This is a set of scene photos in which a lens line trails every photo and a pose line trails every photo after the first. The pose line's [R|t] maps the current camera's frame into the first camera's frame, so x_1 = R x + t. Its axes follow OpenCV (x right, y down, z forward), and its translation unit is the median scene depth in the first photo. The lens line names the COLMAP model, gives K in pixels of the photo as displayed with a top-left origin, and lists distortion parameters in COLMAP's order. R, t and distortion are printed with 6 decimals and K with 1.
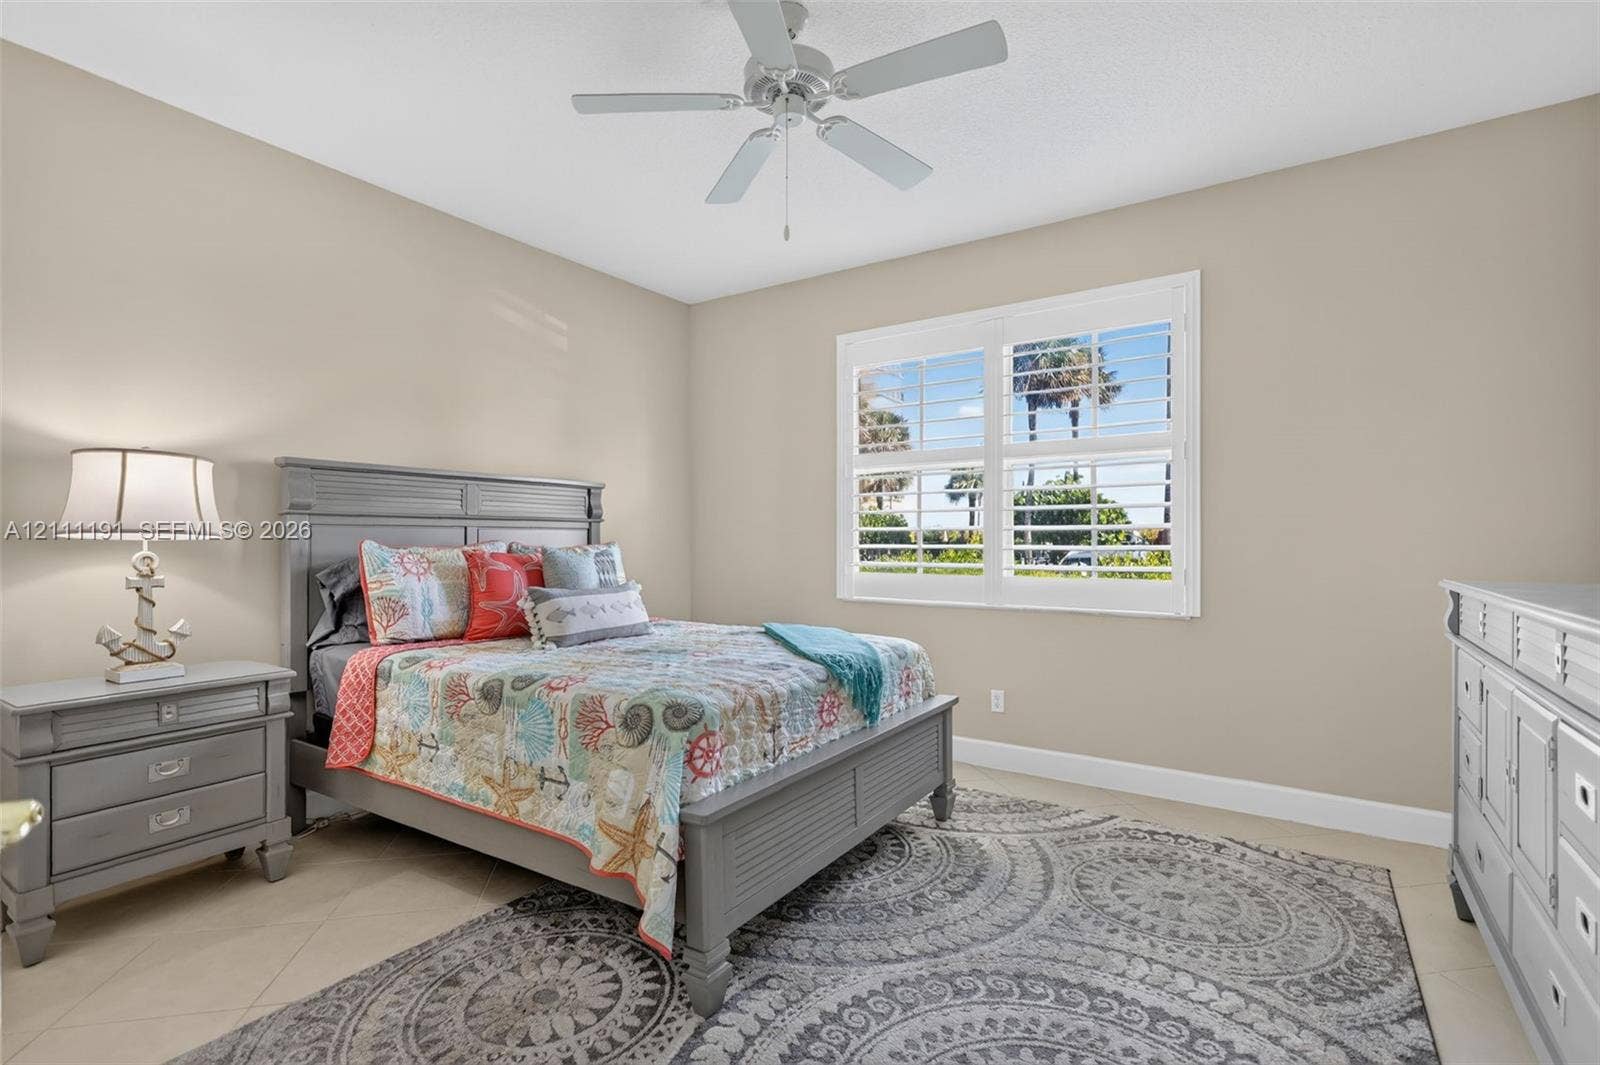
lens RADIAL K [[746.7, 0, 786.8], [0, 746.7, 542.9], [0, 0, 1]] dist [-0.001540, 0.000385]
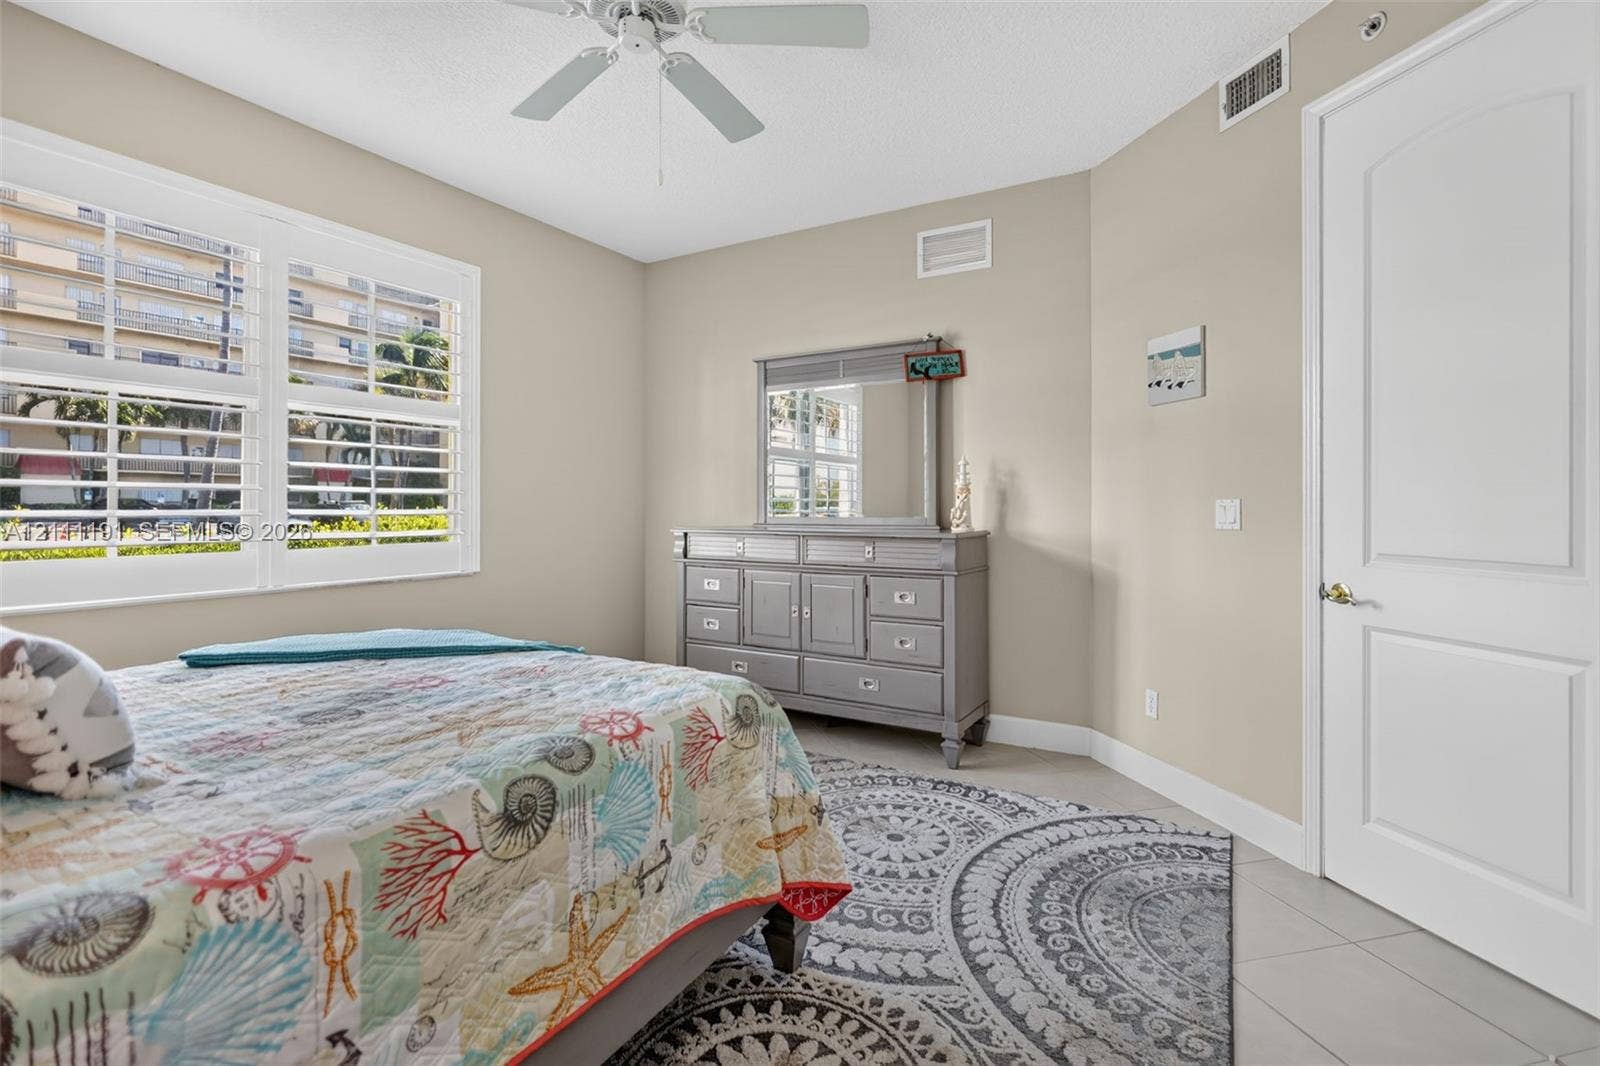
lens RADIAL K [[754.5, 0, 804.4], [0, 754.5, 510.7], [0, 0, 1]] dist [0.003799, 0.001138]
pose [[-0.075918, -0.006074, 0.997096, -0.937875], [0.000132, 0.999981, 0.006101, -0.002920], [-0.997114, 0.000595, -0.075916, 0.871525]]
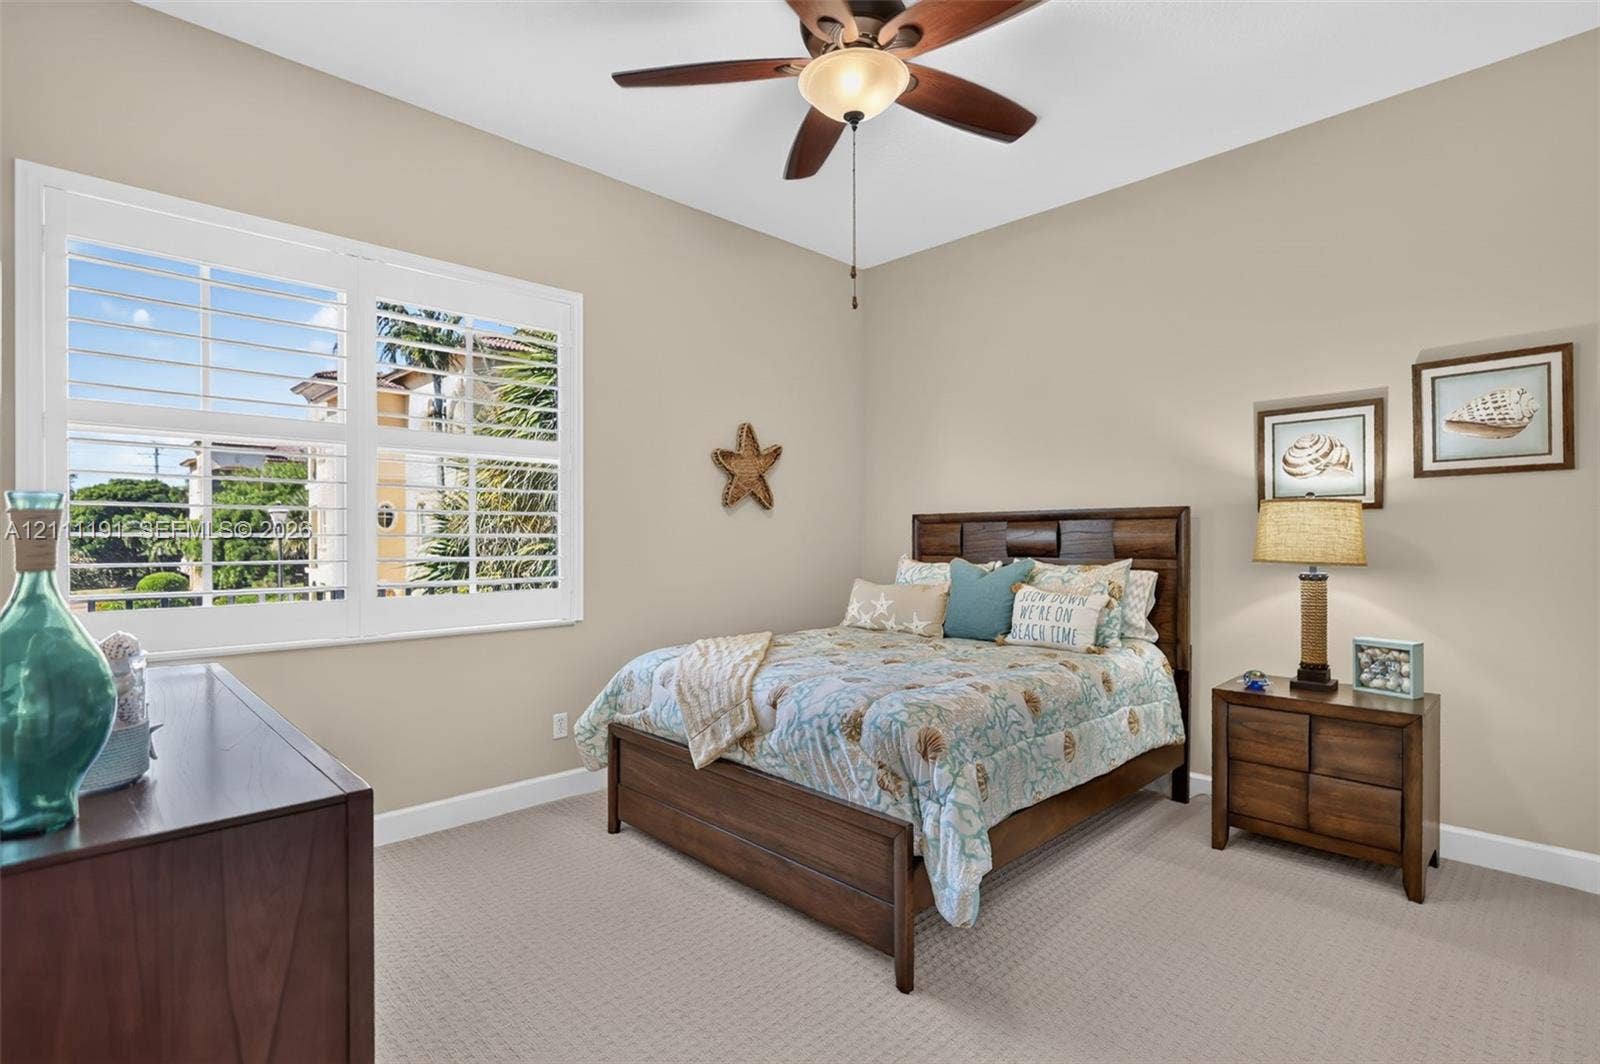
lens RADIAL K [[768.7, 0, 804.6], [0, 768.7, 541.8], [0, 0, 1]] dist [0.000034, 0.000116]
pose [[0.208518, 0.004345, 0.978009, -0.658885], [0.012339, 0.999899, -0.007073, -0.003373], [-0.977941, 0.013543, 0.208443, 0.687157]]
